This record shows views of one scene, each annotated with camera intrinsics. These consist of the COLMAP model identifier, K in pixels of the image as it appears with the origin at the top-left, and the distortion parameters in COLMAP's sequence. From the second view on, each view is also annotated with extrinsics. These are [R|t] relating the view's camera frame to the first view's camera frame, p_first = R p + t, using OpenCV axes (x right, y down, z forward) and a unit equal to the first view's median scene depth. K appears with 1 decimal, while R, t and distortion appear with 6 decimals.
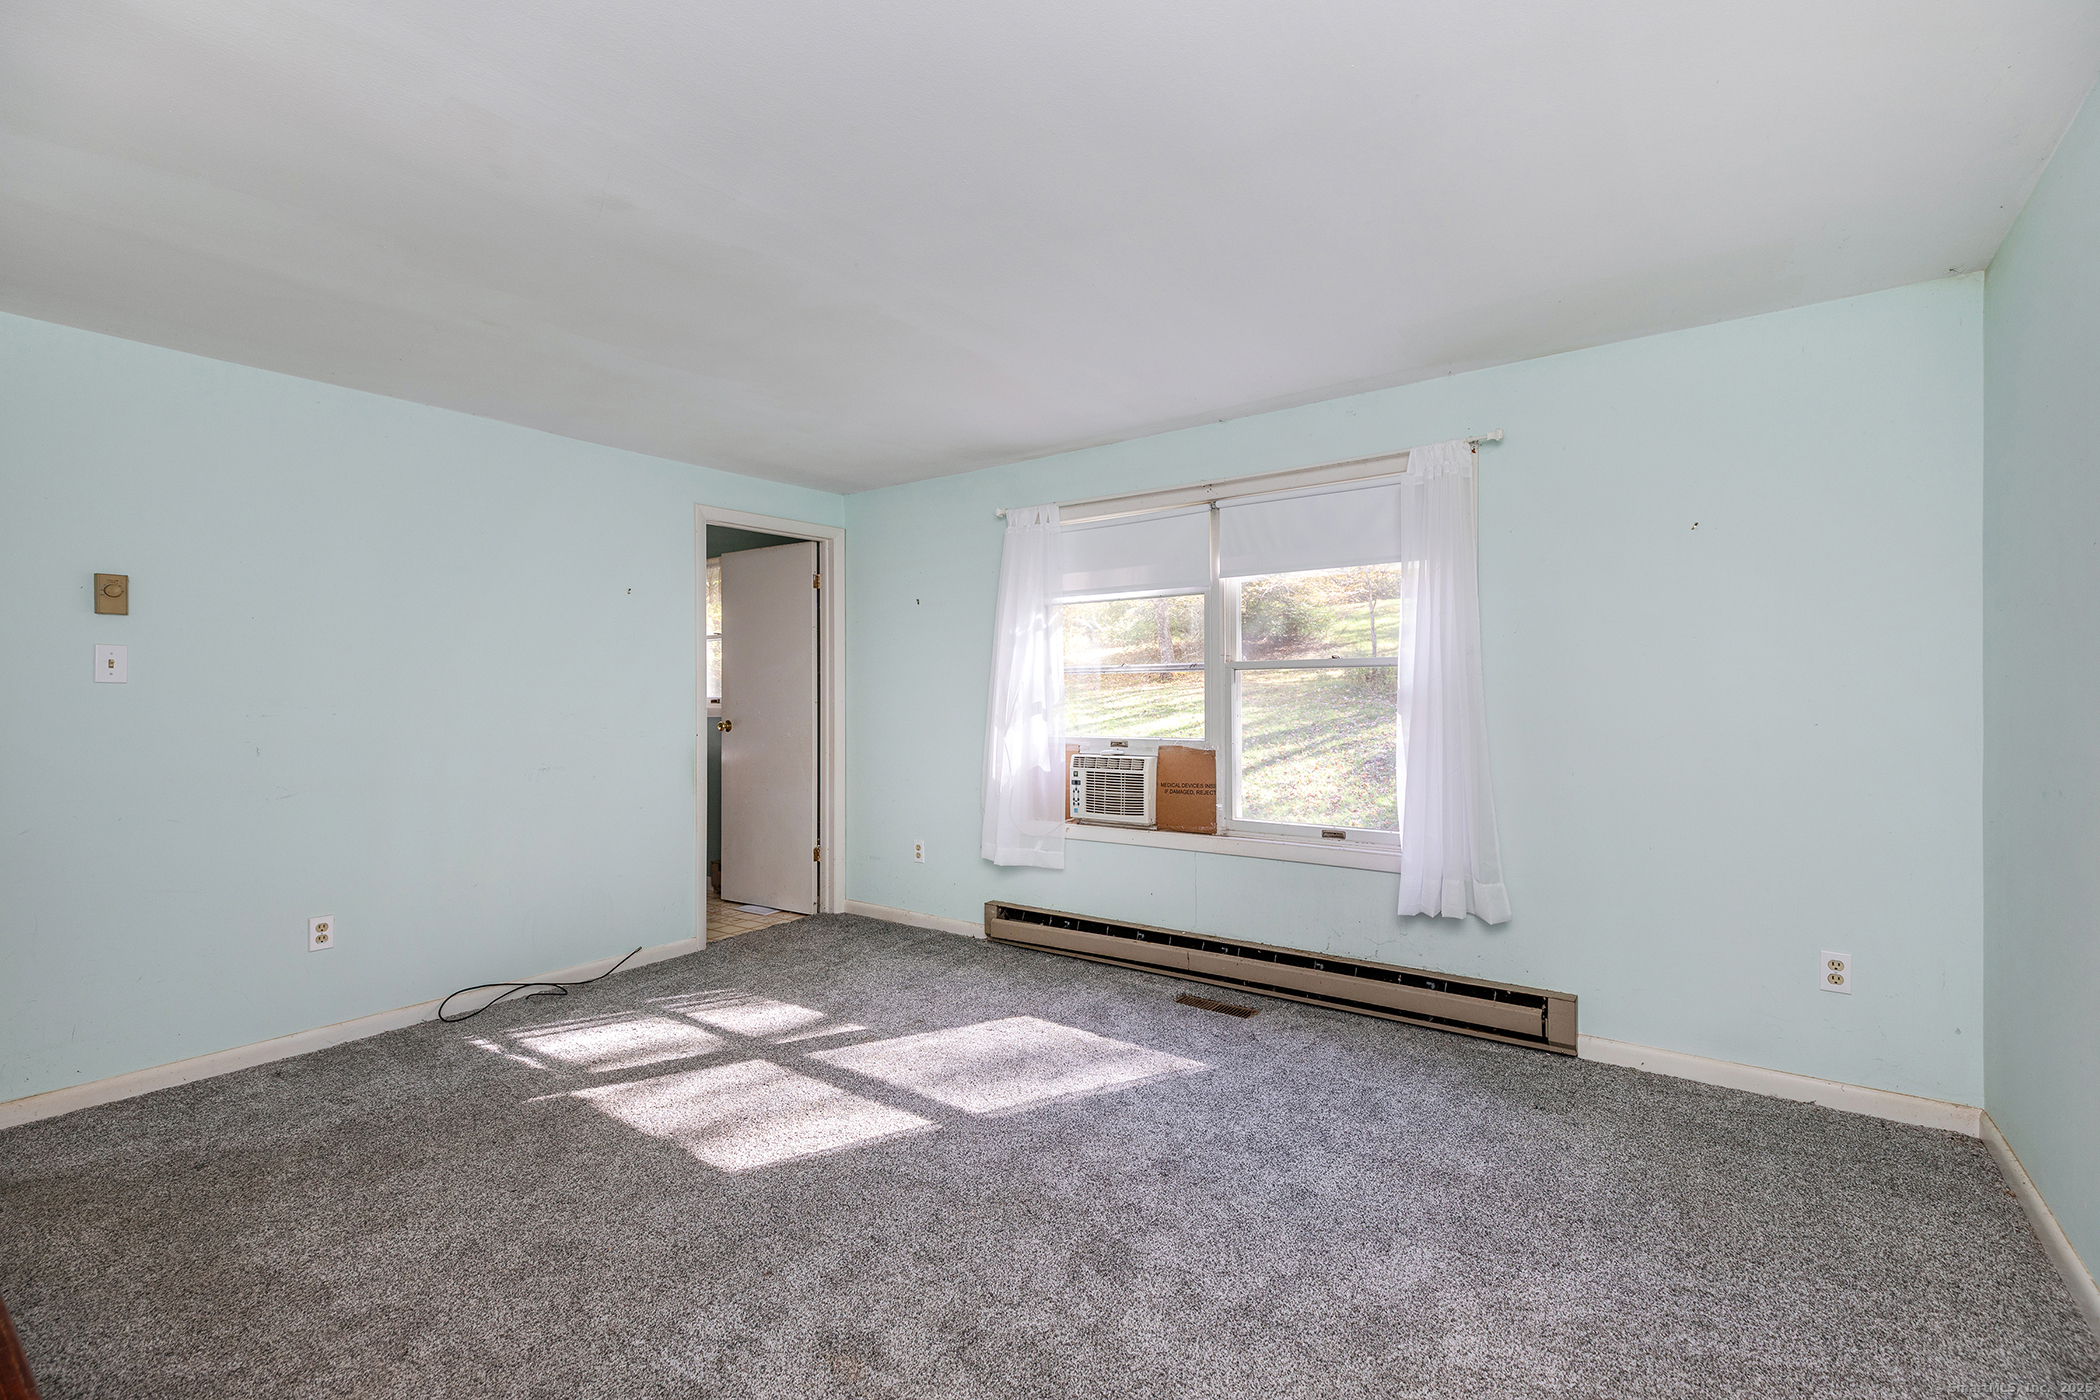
lens RADIAL K [[948.1, 0, 1045.3], [0, 948.1, 692.2], [0, 0, 1]] dist [0.020979, -0.003866]
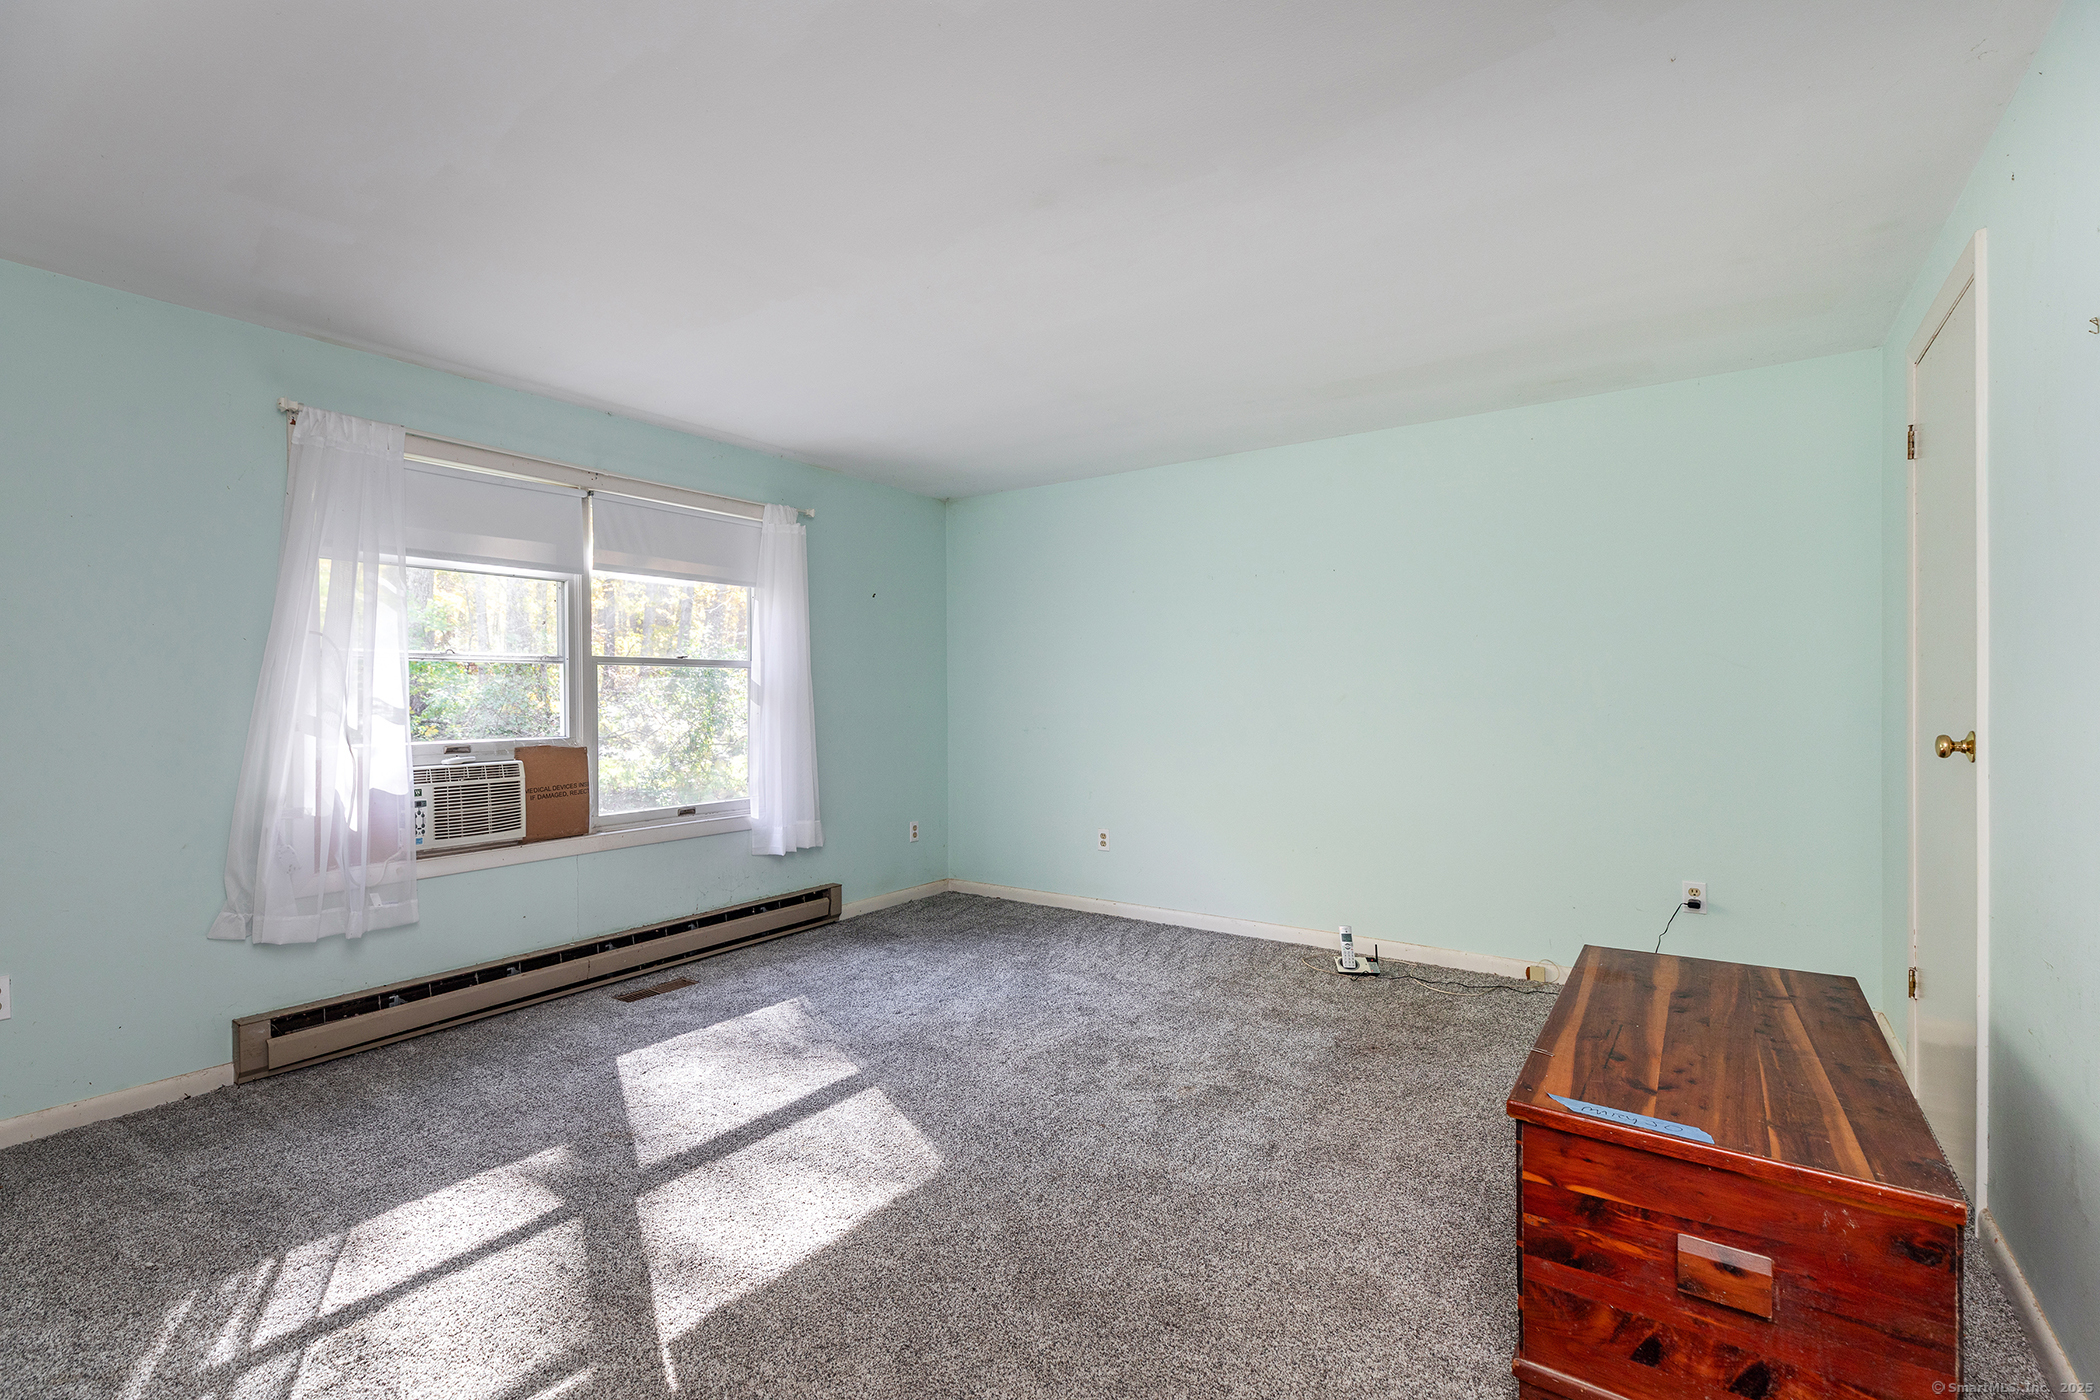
lens RADIAL K [[948.1, 0, 1048.2], [0, 948.1, 699.3], [0, 0, 1]] dist [0.020979, -0.003866]
pose [[-0.032890, -0.006051, 0.999441, -0.791534], [-0.005998, 0.999965, 0.005856, 0.004244], [-0.999441, -0.005802, -0.032925, 0.555630]]
